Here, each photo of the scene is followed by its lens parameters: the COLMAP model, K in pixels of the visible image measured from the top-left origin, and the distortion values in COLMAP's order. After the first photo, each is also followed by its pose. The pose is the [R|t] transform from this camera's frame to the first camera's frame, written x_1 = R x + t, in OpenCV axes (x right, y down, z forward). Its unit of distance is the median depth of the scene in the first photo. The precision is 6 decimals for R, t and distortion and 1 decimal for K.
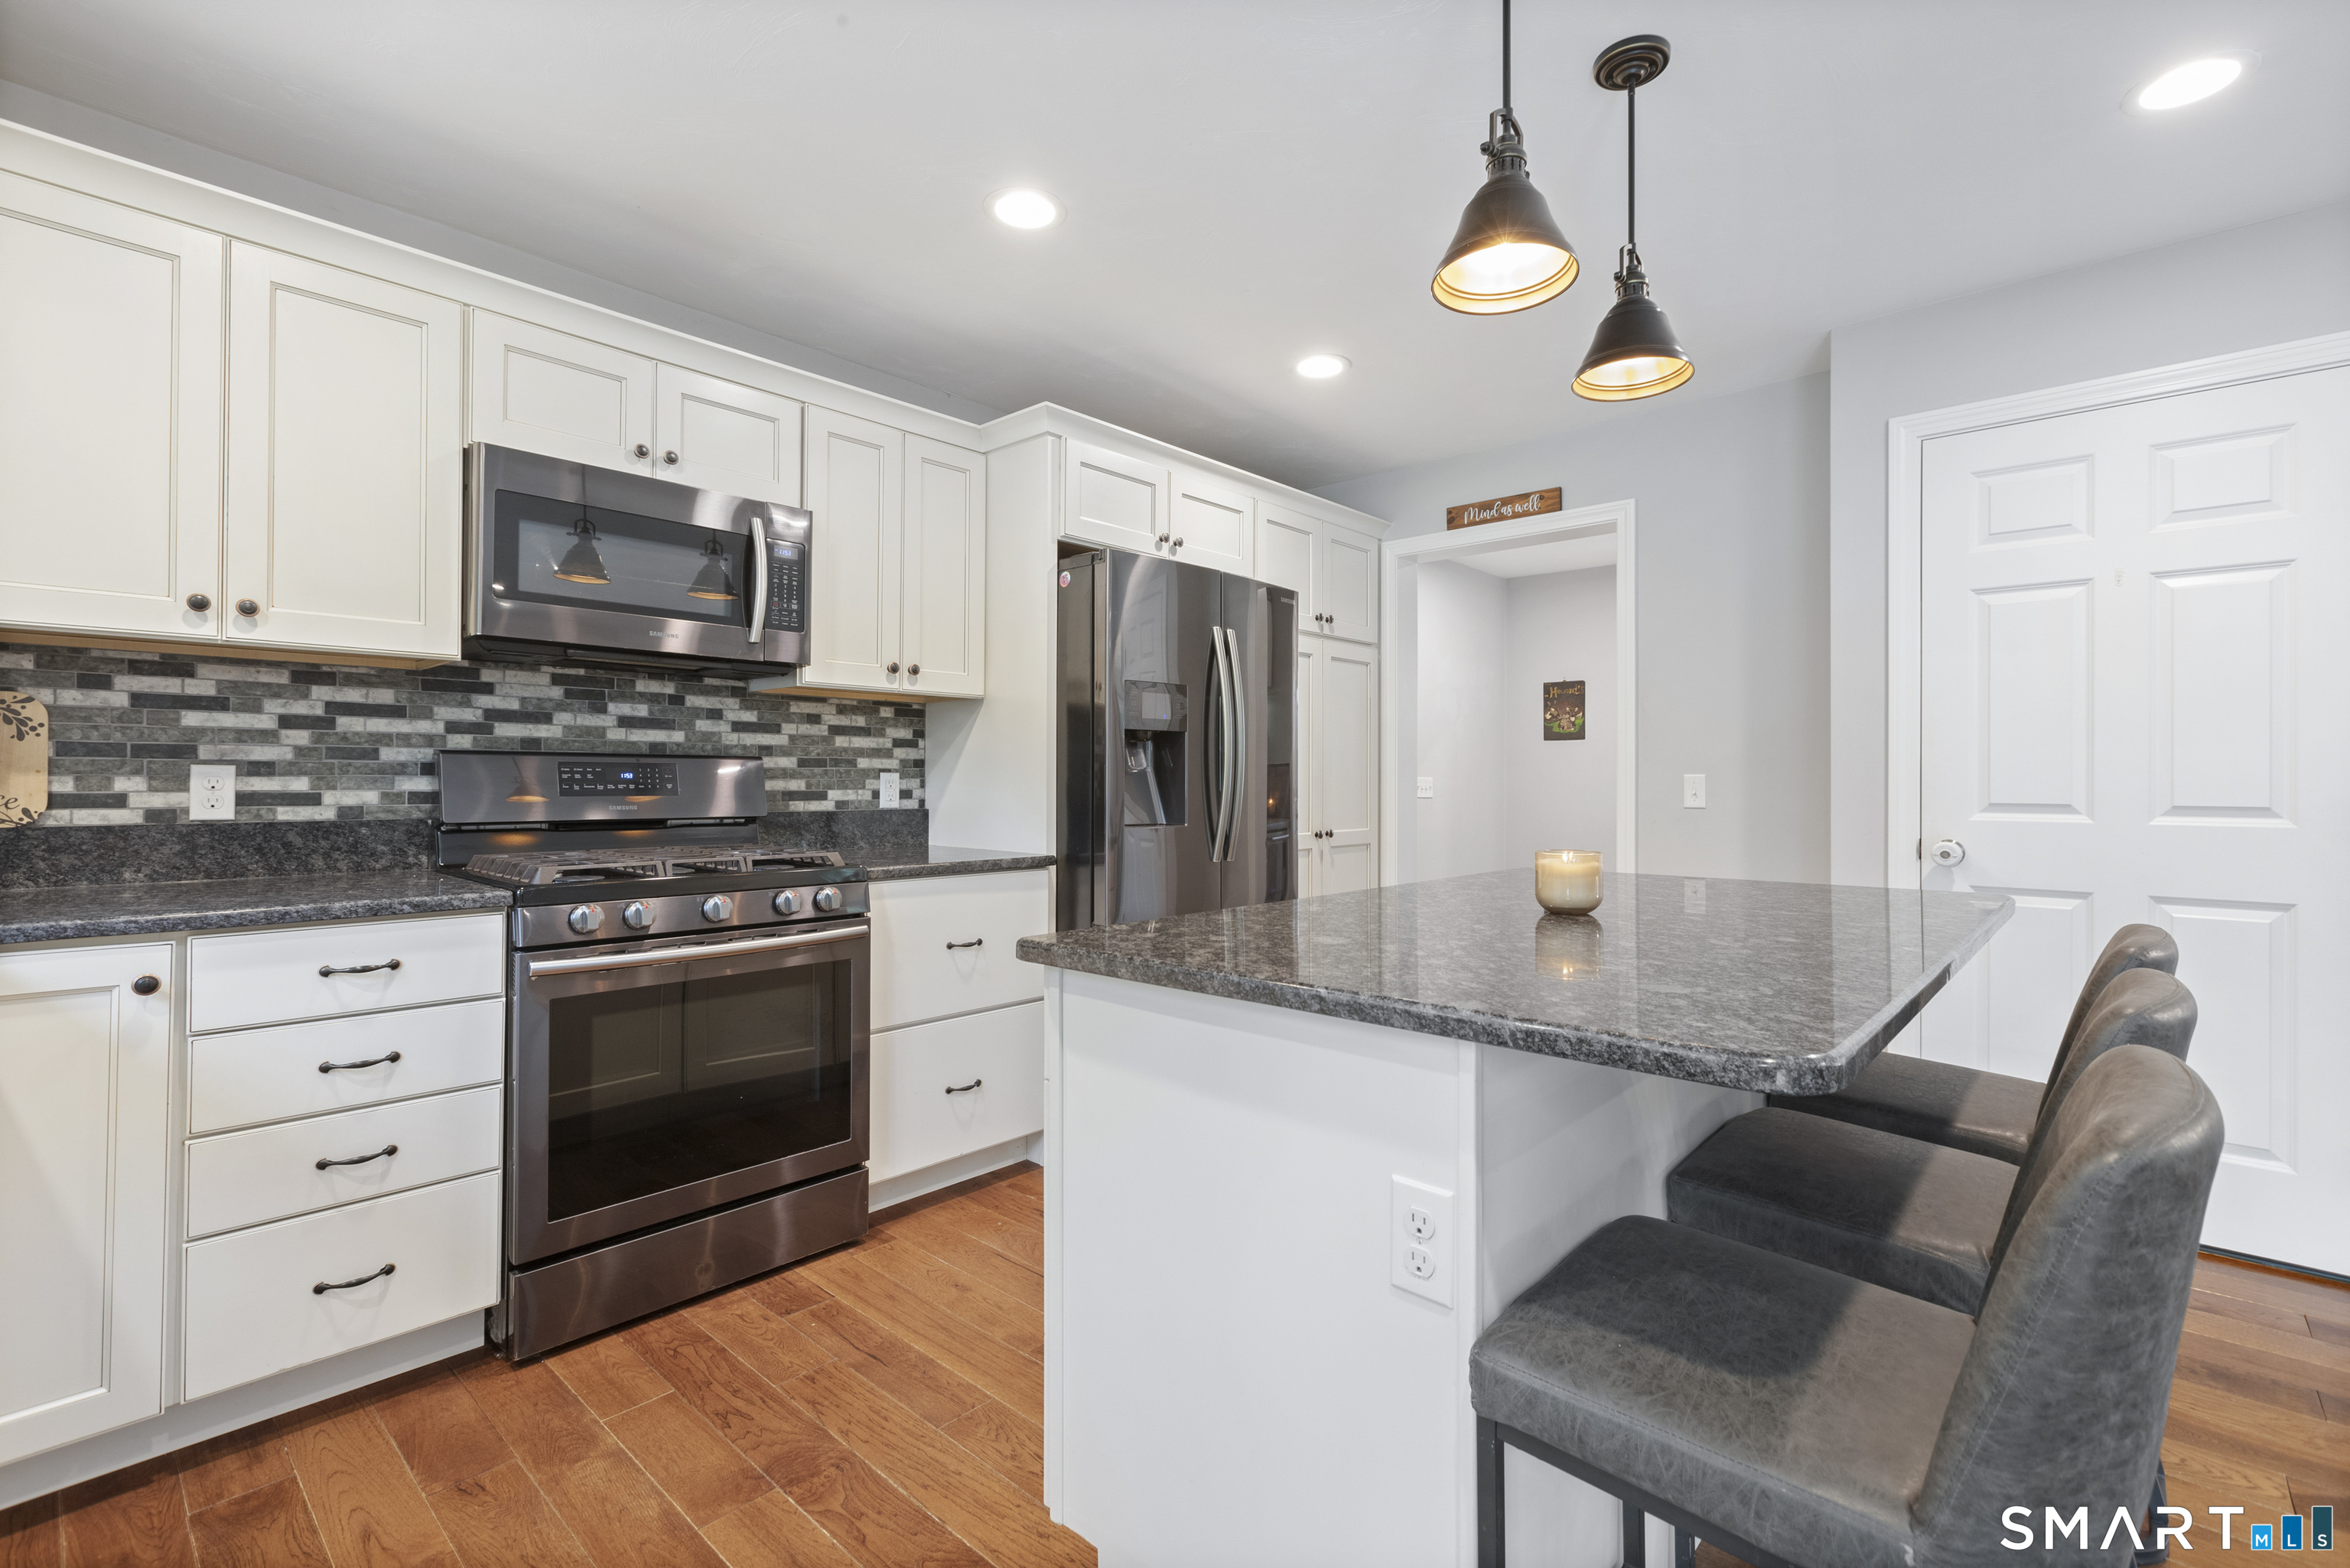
lens RADIAL K [[1049.3, 0, 1171.3], [0, 1049.3, 772.4], [0, 0, 1]] dist [0.005947, -0.001850]
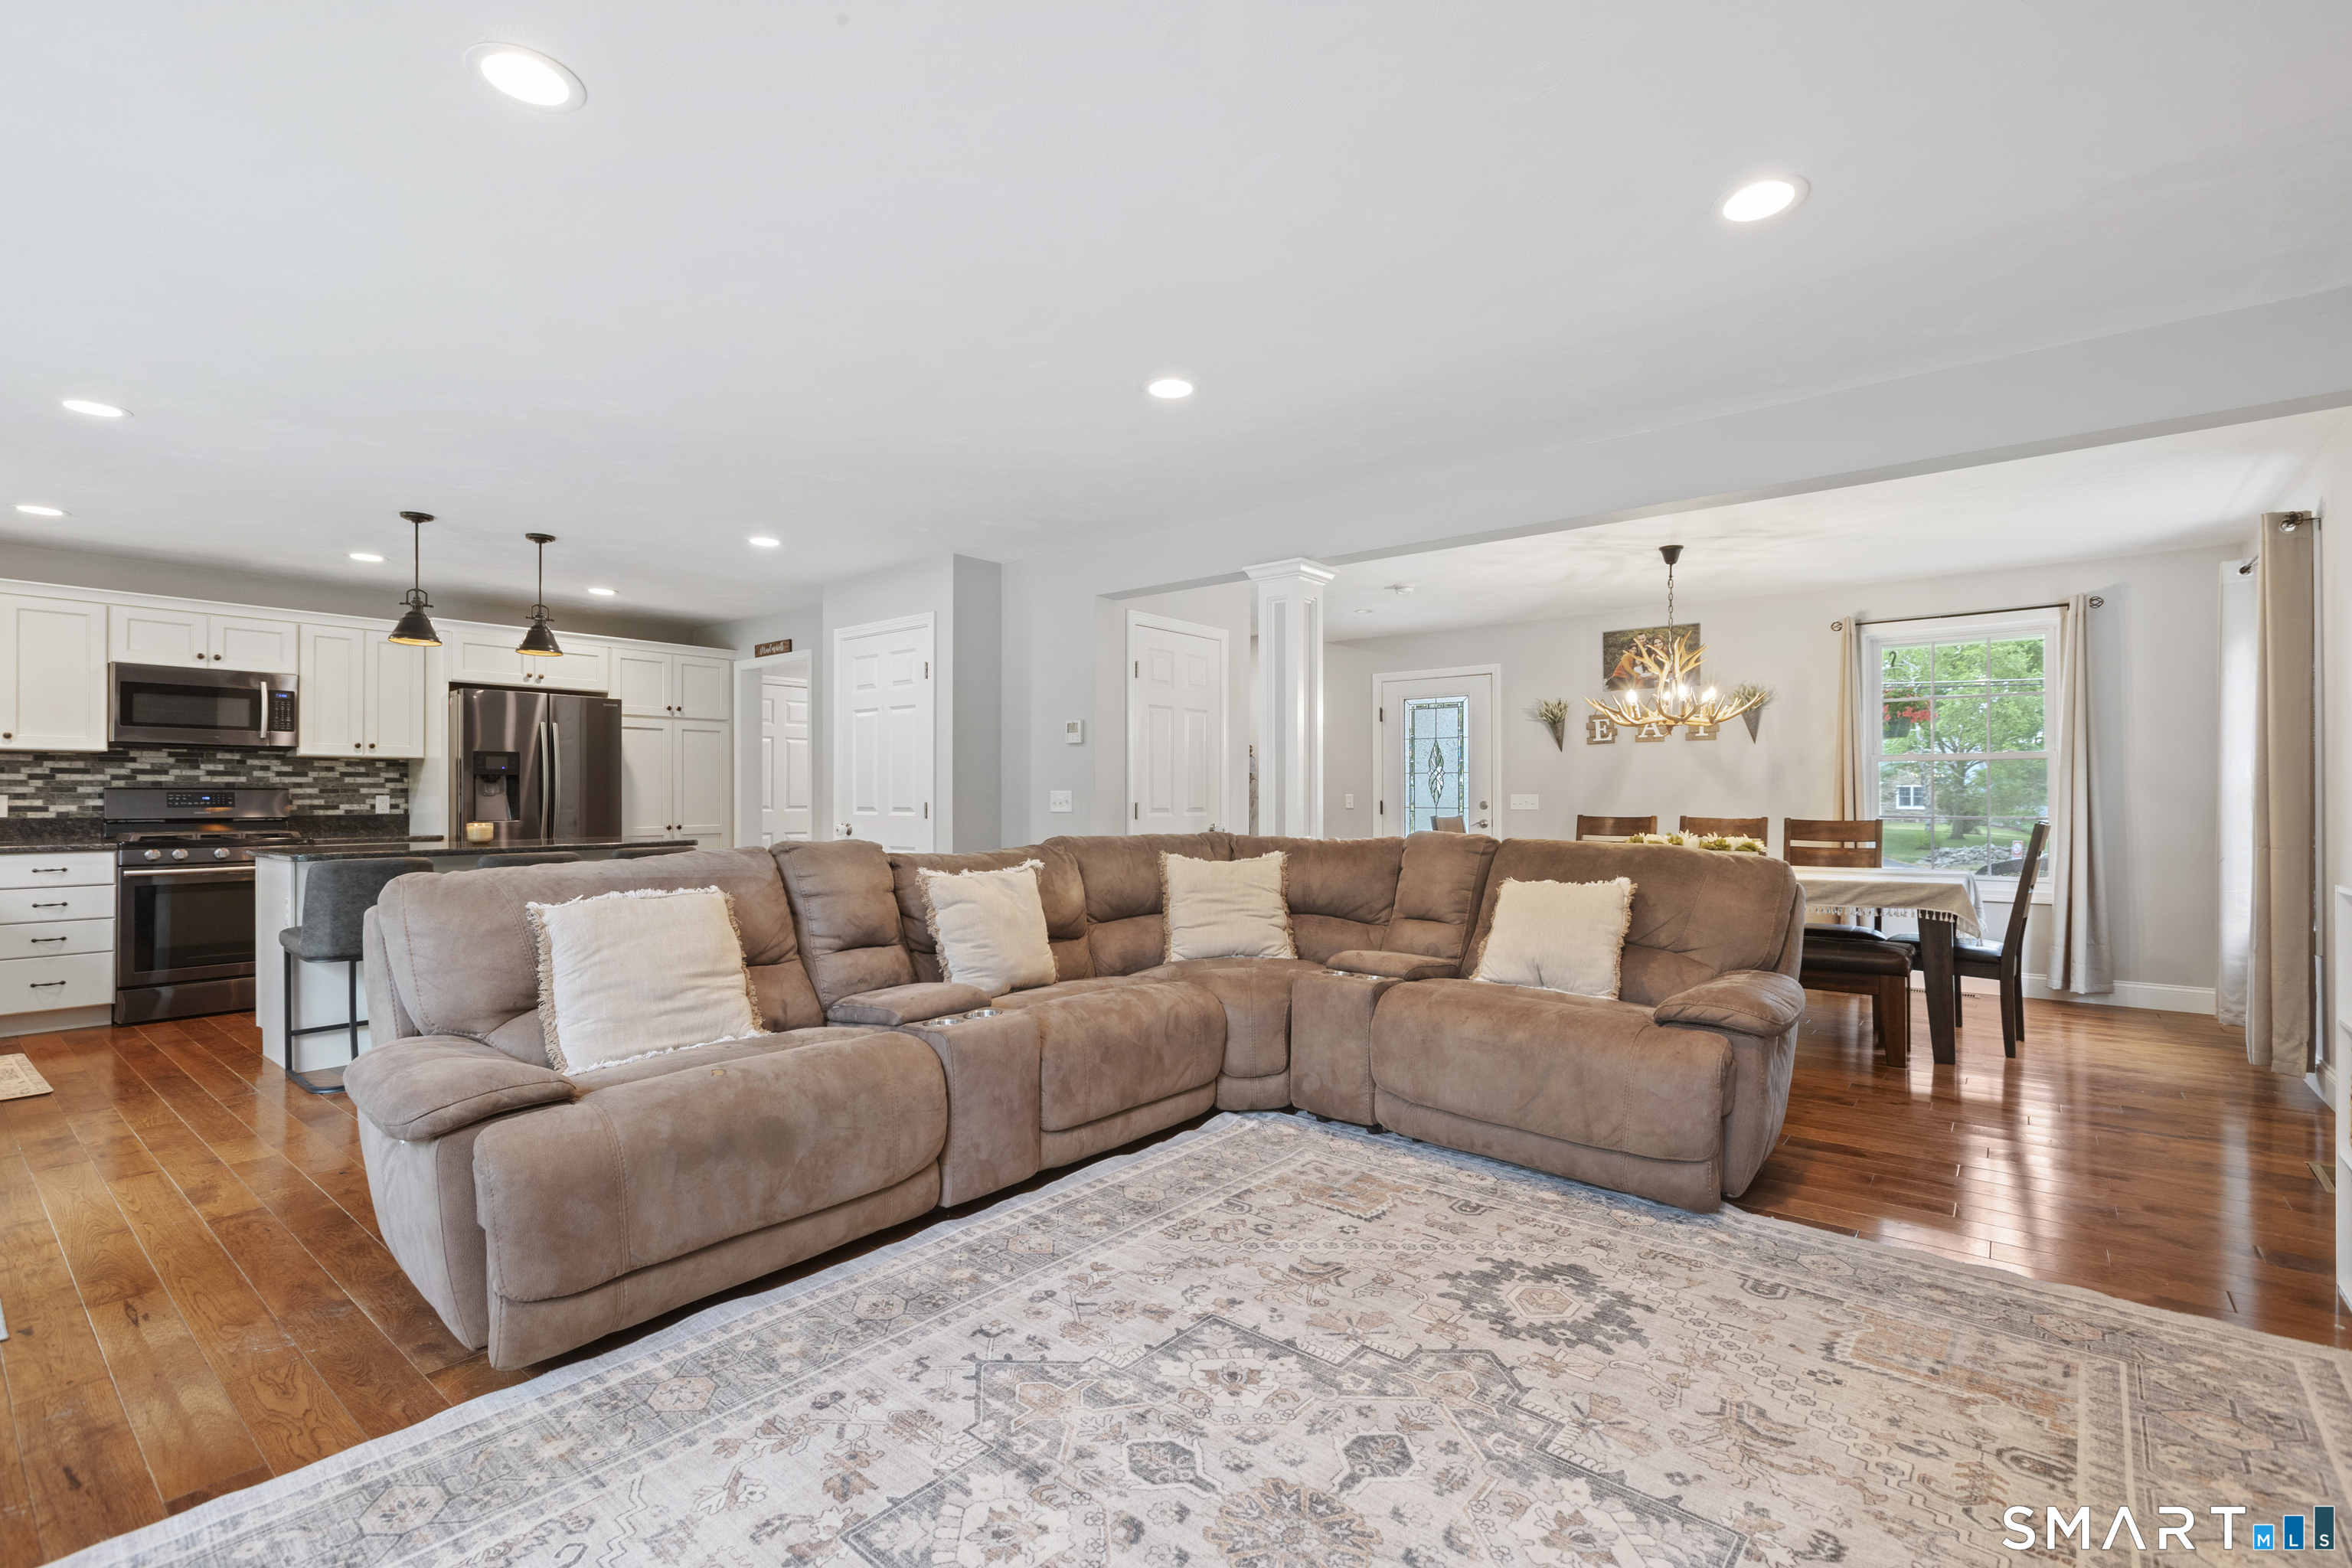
lens RADIAL K [[1050.2, 0, 1167.5], [0, 1050.2, 790.7], [0, 0, 1]] dist [0.005947, -0.001850]
pose [[0.998670, -0.004981, 0.051317, 1.417462], [0.004890, 0.999986, 0.001892, -0.007037], [-0.051326, -0.001638, 0.998681, -1.340705]]
